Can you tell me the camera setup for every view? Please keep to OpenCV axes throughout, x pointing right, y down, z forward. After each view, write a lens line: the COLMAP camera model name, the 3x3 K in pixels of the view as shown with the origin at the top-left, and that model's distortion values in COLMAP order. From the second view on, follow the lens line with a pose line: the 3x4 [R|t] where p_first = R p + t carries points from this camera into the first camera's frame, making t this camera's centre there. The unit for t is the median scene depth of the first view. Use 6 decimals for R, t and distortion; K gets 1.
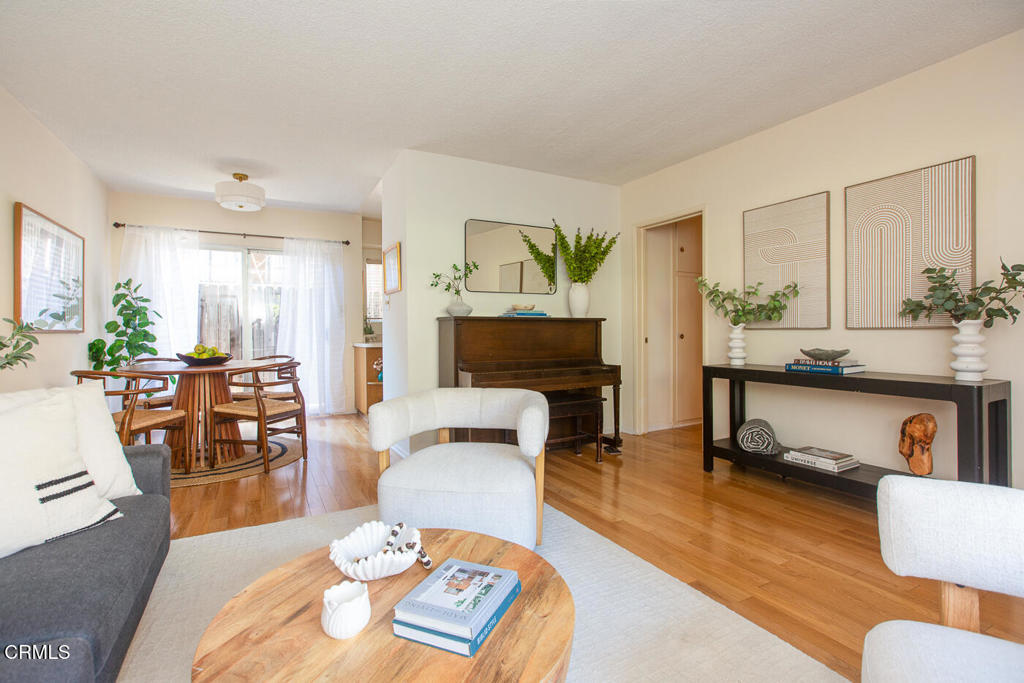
lens RADIAL K [[467.7, 0, 511.1], [0, 467.7, 335.0], [0, 0, 1]] dist [-0.000557, -0.000052]
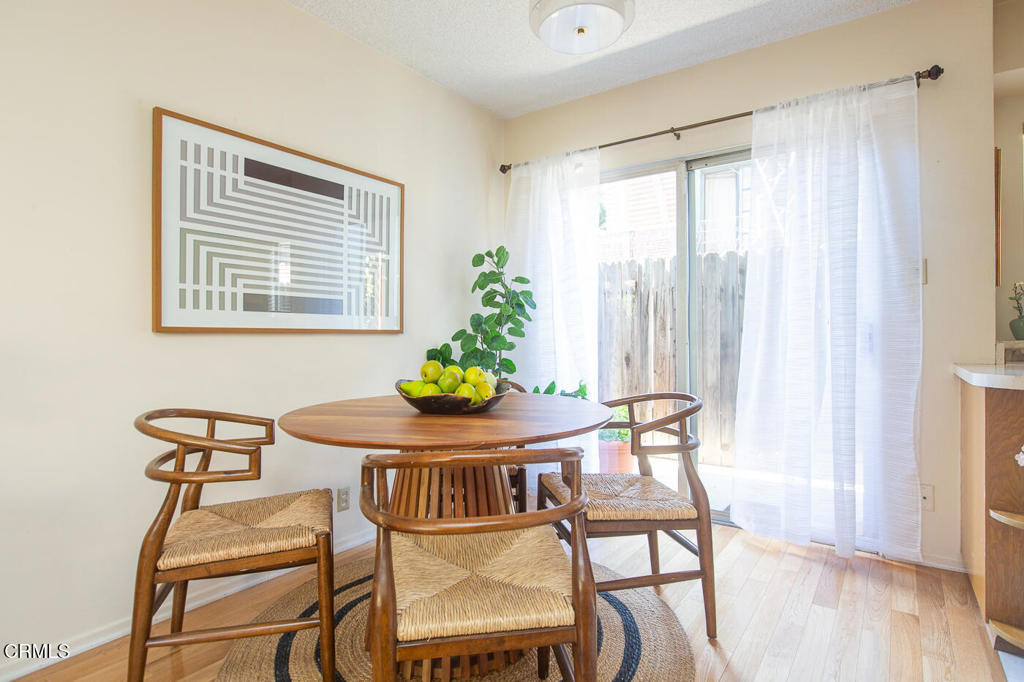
lens RADIAL K [[542.5, 0, 510.7], [0, 542.5, 335.1], [0, 0, 1]] dist [0.004990, 0.001080]
pose [[0.443906, 0.006299, -0.896051, -0.142444], [-0.008385, 0.999961, 0.002875, -0.005097], [0.896034, 0.006237, 0.443942, 0.604356]]
